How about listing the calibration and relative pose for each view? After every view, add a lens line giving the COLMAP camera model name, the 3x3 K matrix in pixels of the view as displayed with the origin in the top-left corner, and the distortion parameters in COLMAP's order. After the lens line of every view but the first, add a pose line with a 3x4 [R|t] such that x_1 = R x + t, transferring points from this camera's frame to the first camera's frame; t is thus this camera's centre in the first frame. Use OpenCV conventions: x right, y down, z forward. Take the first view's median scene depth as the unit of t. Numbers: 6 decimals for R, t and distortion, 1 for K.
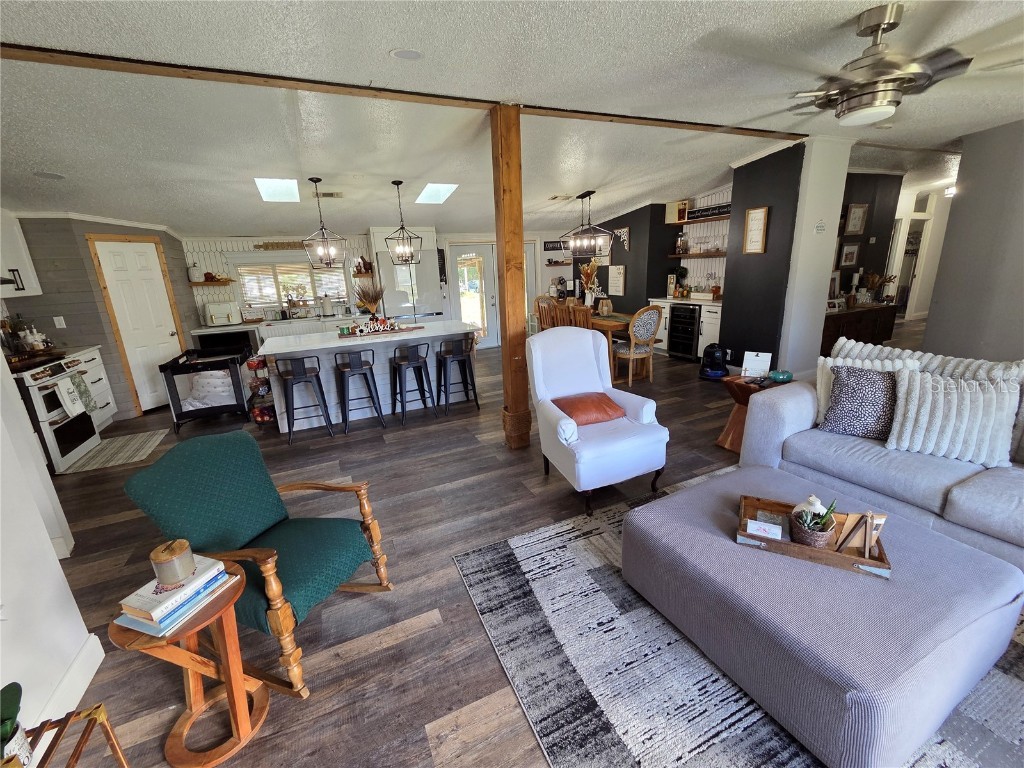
lens RADIAL K [[420.0, 0, 512.0], [0, 420.0, 384.0], [0, 0, 1]] dist [-0.000632, -0.000075]
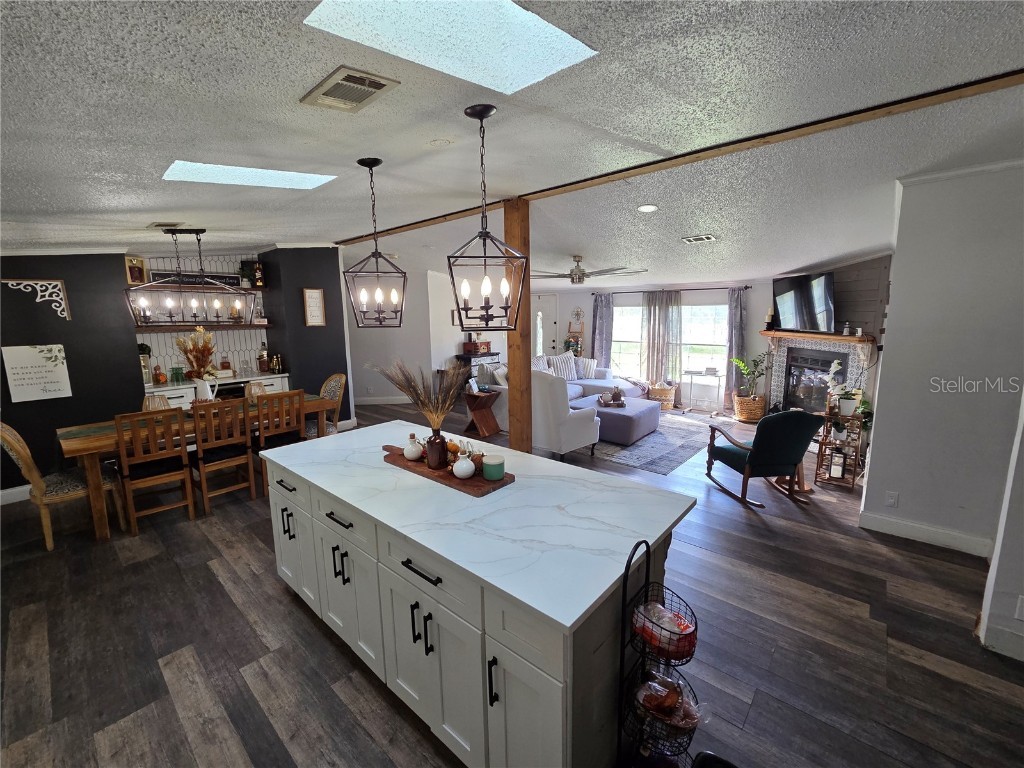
lens RADIAL K [[420.0, 0, 512.0], [0, 420.0, 384.0], [0, 0, 1]] dist [-0.000632, -0.000075]
pose [[-0.410963, -0.097939, 0.906376, -0.797420], [0.281911, 0.931831, 0.228512, -0.306645], [-0.866969, 0.349428, -0.355338, 1.116333]]
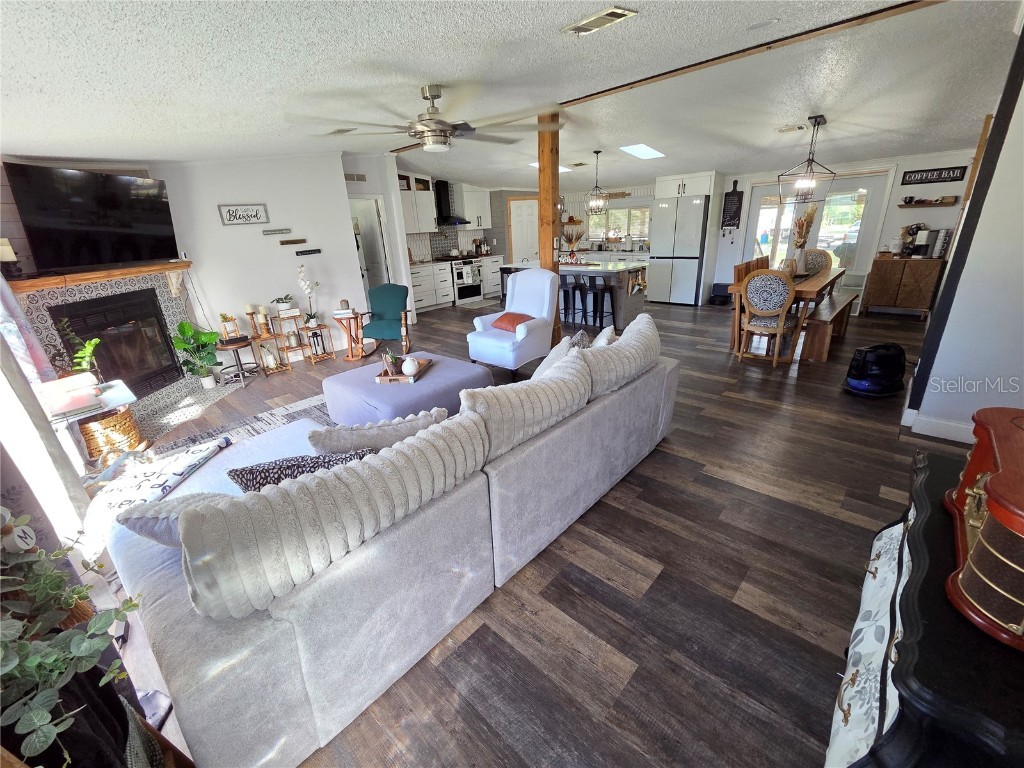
lens RADIAL K [[420.0, 0, 512.0], [0, 420.0, 384.0], [0, 0, 1]] dist [-0.000632, -0.000075]
pose [[0.382406, 0.354114, -0.853445, 1.039844], [-0.222071, 0.931797, 0.287120, -0.110557], [0.896911, 0.079729, 0.434963, 0.222966]]
